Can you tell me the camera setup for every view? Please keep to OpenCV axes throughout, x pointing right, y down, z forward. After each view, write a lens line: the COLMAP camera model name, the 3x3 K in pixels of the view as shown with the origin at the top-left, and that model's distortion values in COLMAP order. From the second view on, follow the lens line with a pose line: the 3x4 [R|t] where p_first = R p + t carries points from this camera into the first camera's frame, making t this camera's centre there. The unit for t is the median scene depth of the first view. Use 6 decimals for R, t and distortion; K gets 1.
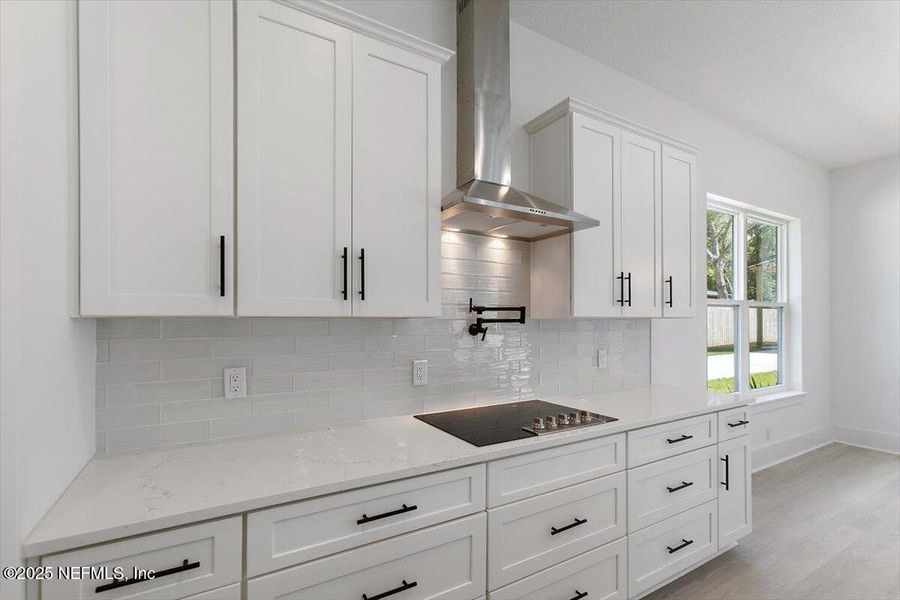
lens RADIAL K [[405.1, 0, 443.9], [0, 405.1, 319.9], [0, 0, 1]] dist [-0.005303, 0.000285]
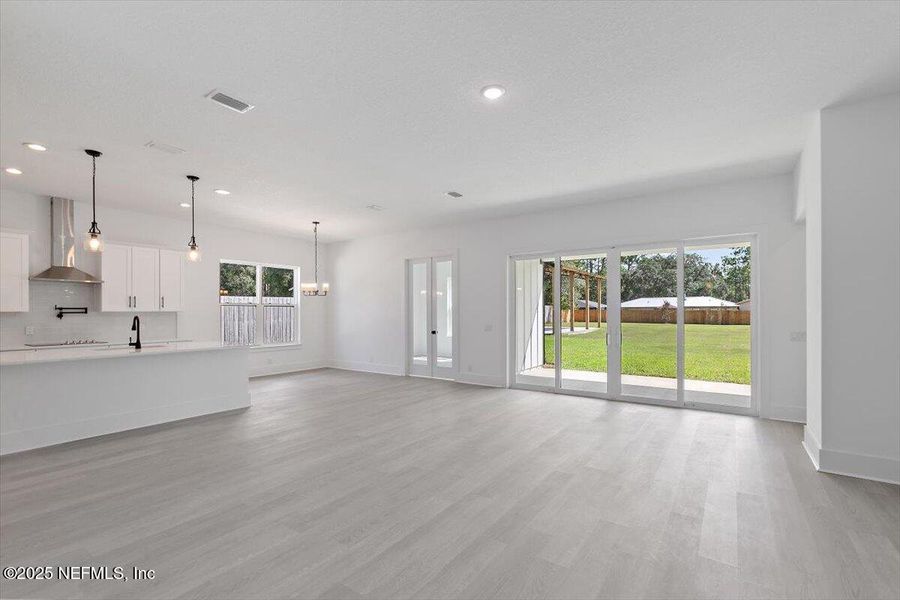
lens RADIAL K [[405.1, 0, 452.6], [0, 405.1, 306.0], [0, 0, 1]] dist [-0.005303, 0.000285]
pose [[0.906093, 0.001104, 0.423077, 1.407642], [0.008797, 0.999731, -0.021449, 0.040386], [-0.422987, 0.023156, 0.905840, -2.803134]]
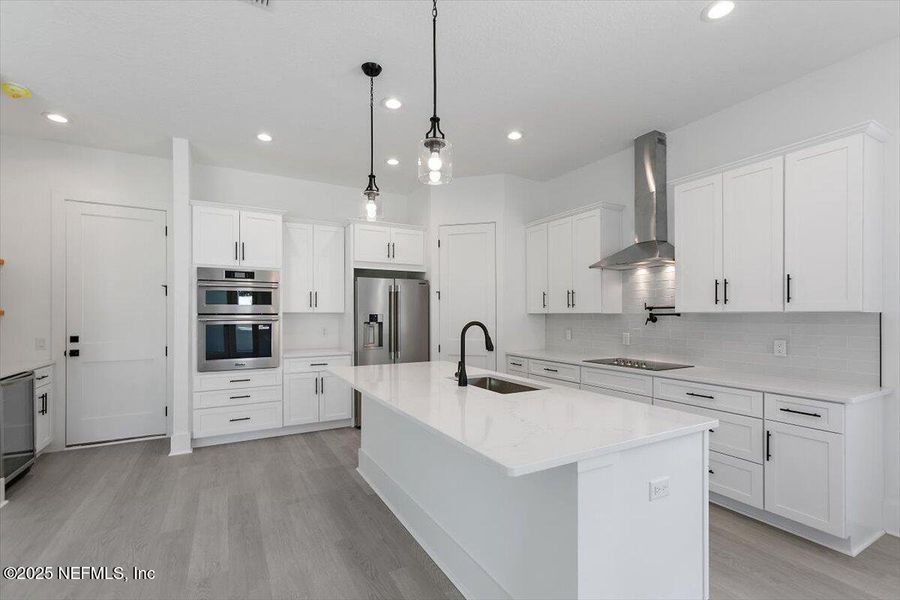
lens RADIAL K [[405.1, 0, 444.9], [0, 405.1, 314.4], [0, 0, 1]] dist [-0.005303, 0.000285]
pose [[-0.025558, 0.001818, -0.999672, 1.962484], [-0.001474, 0.999997, 0.001857, -0.000619], [0.999672, 0.001520, -0.025555, 0.100613]]
